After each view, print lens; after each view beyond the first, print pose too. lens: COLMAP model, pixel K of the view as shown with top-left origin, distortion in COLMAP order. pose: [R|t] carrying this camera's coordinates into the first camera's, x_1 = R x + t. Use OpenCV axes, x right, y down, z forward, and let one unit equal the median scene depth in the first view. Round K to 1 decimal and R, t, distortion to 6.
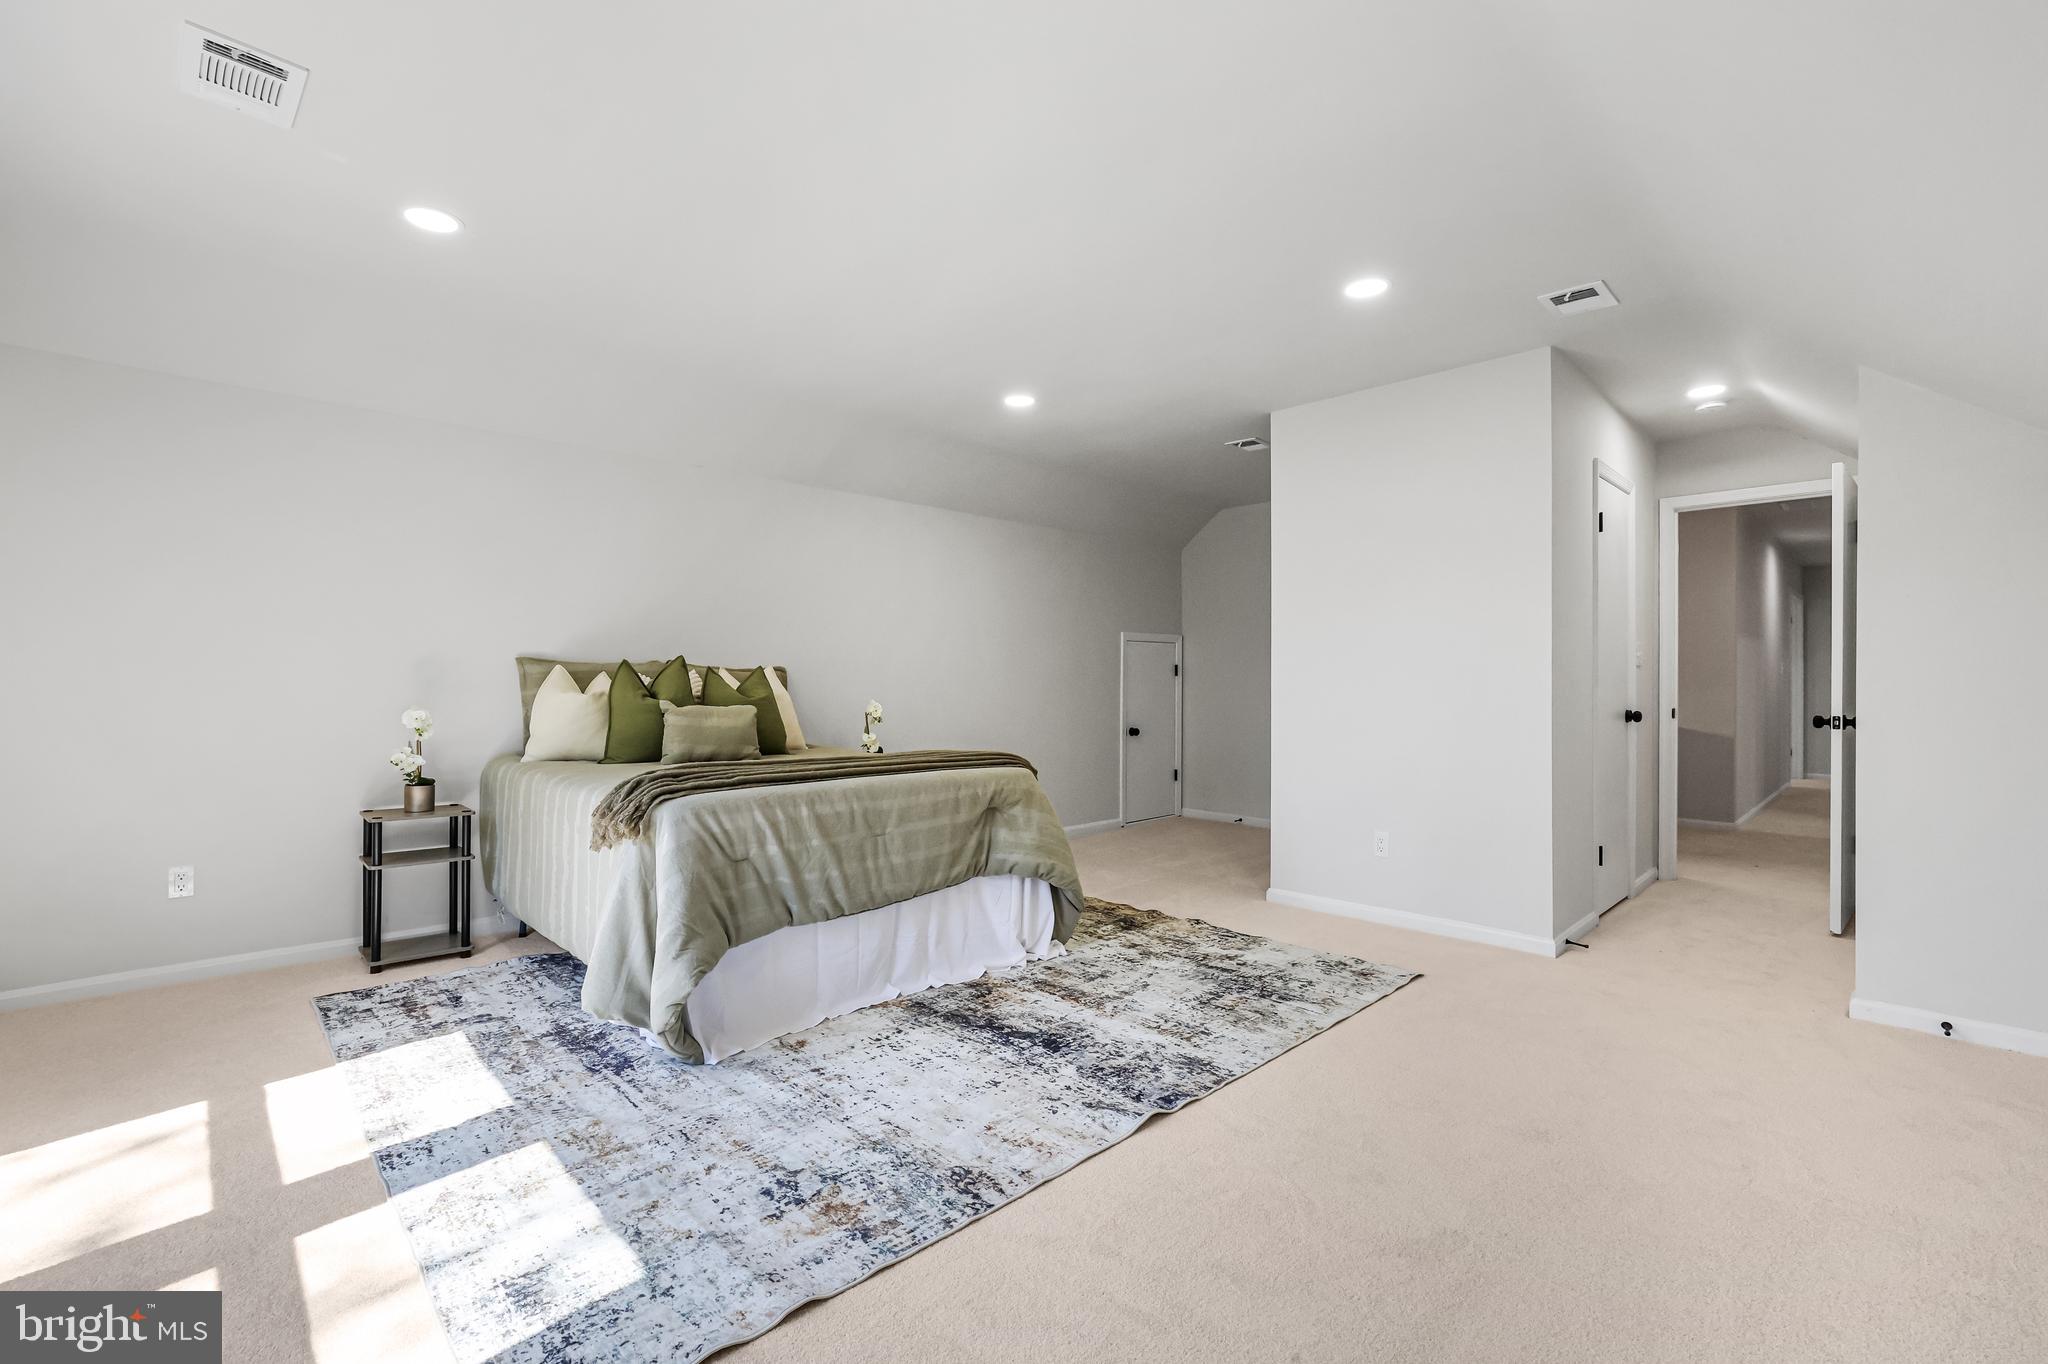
lens RADIAL K [[886.7, 0, 1023.7], [0, 886.7, 682.1], [0, 0, 1]] dist [-0.017764, 0.005723]
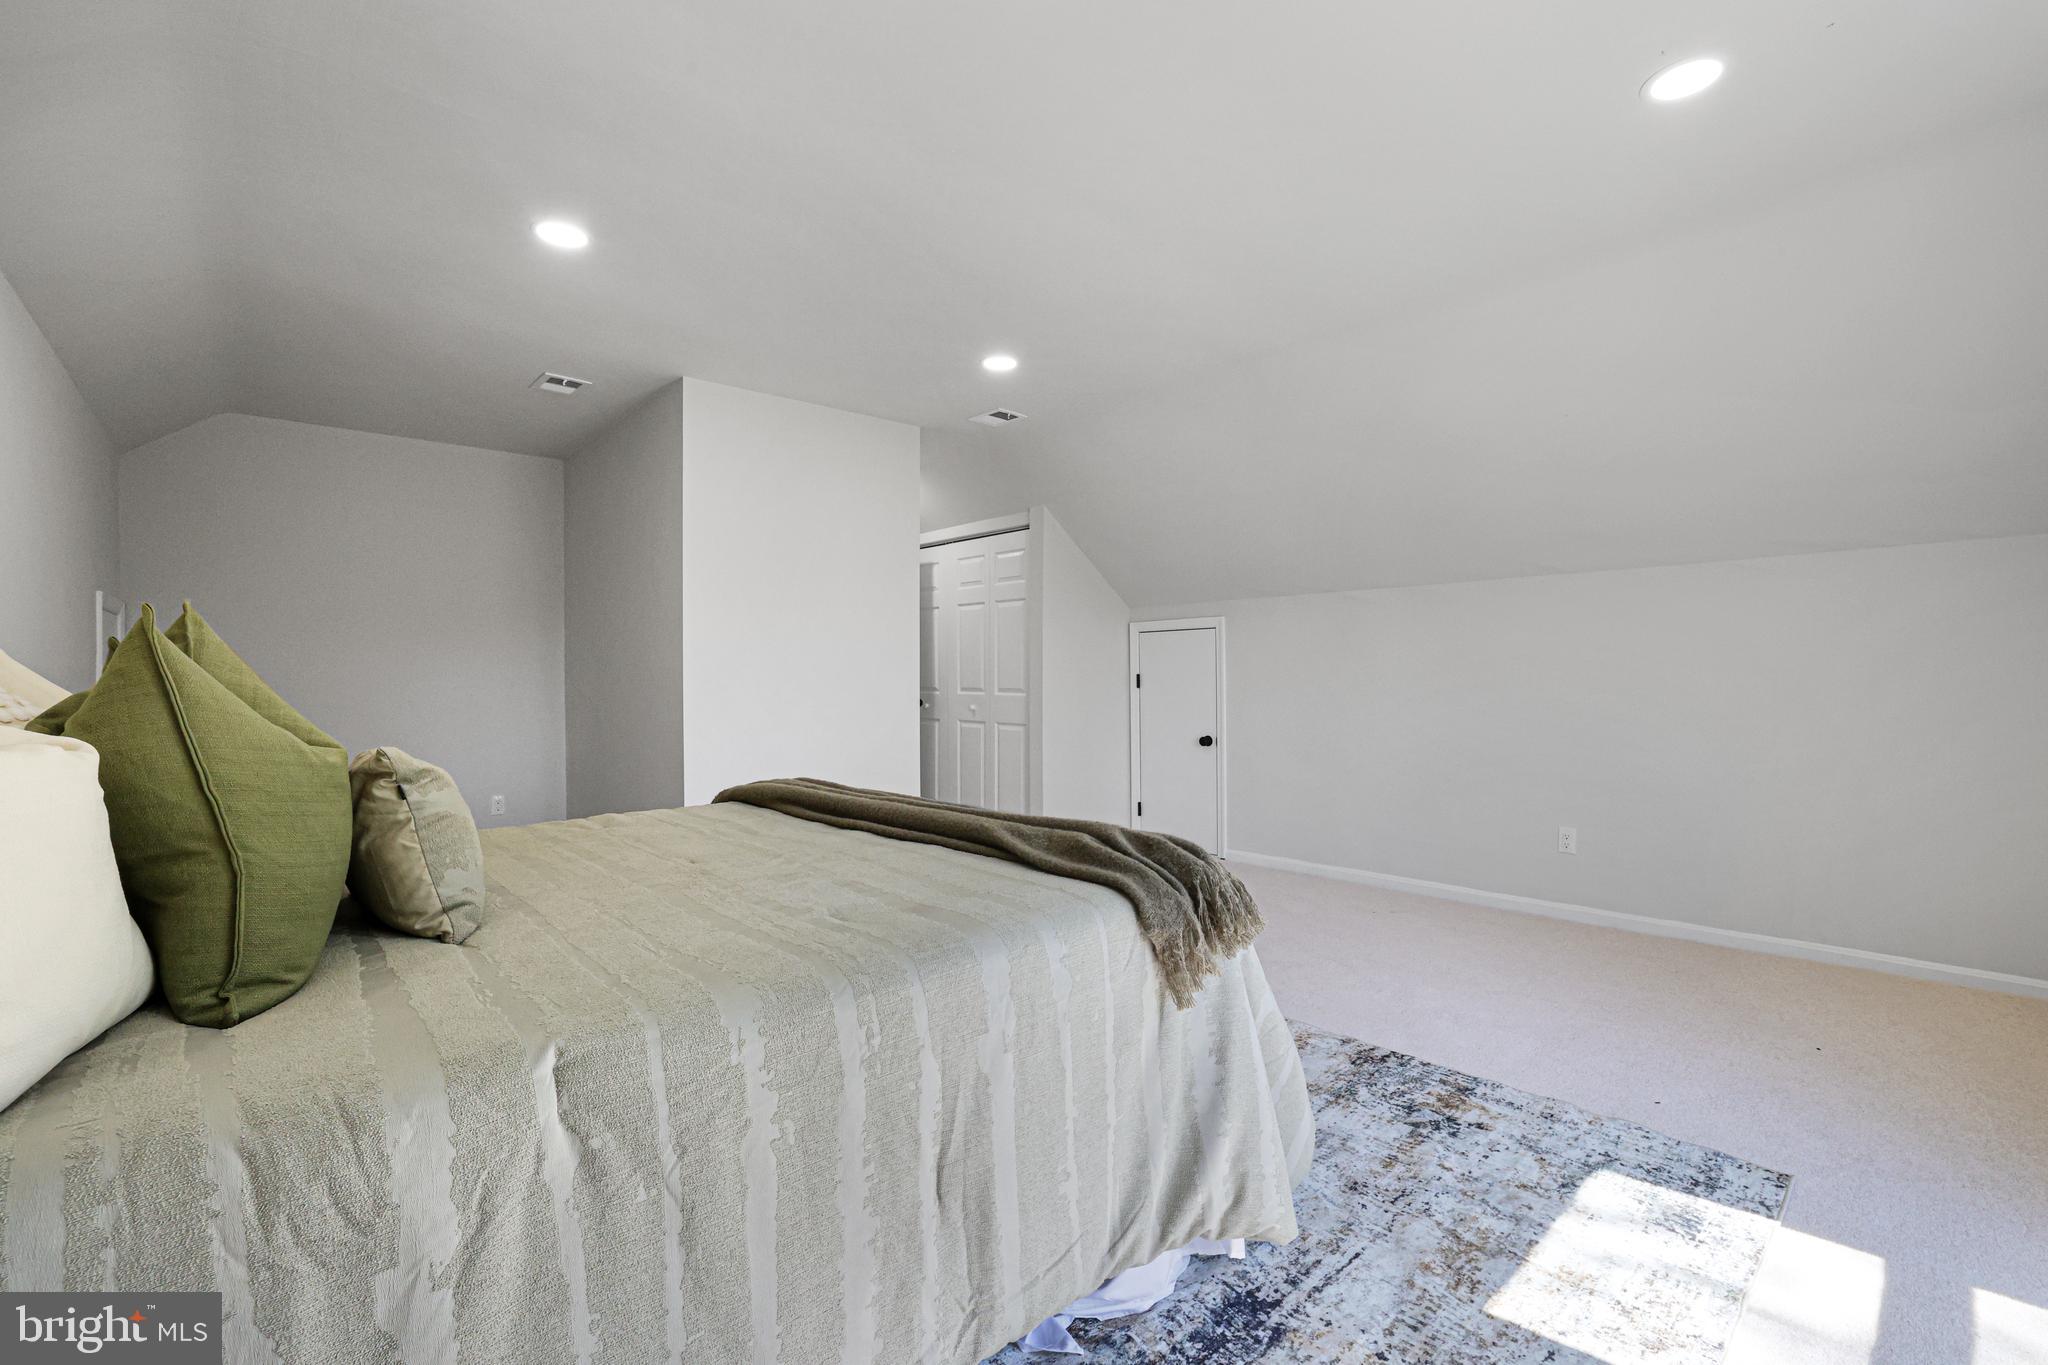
lens RADIAL K [[886.7, 0, 1024.4], [0, 886.7, 682.1], [0, 0, 1]] dist [-0.017764, 0.005723]
pose [[0.021750, -0.002382, 0.999761, -1.469270], [-0.001969, 0.999995, 0.002426, -0.002685], [-0.999761, -0.002021, 0.021746, 1.567361]]
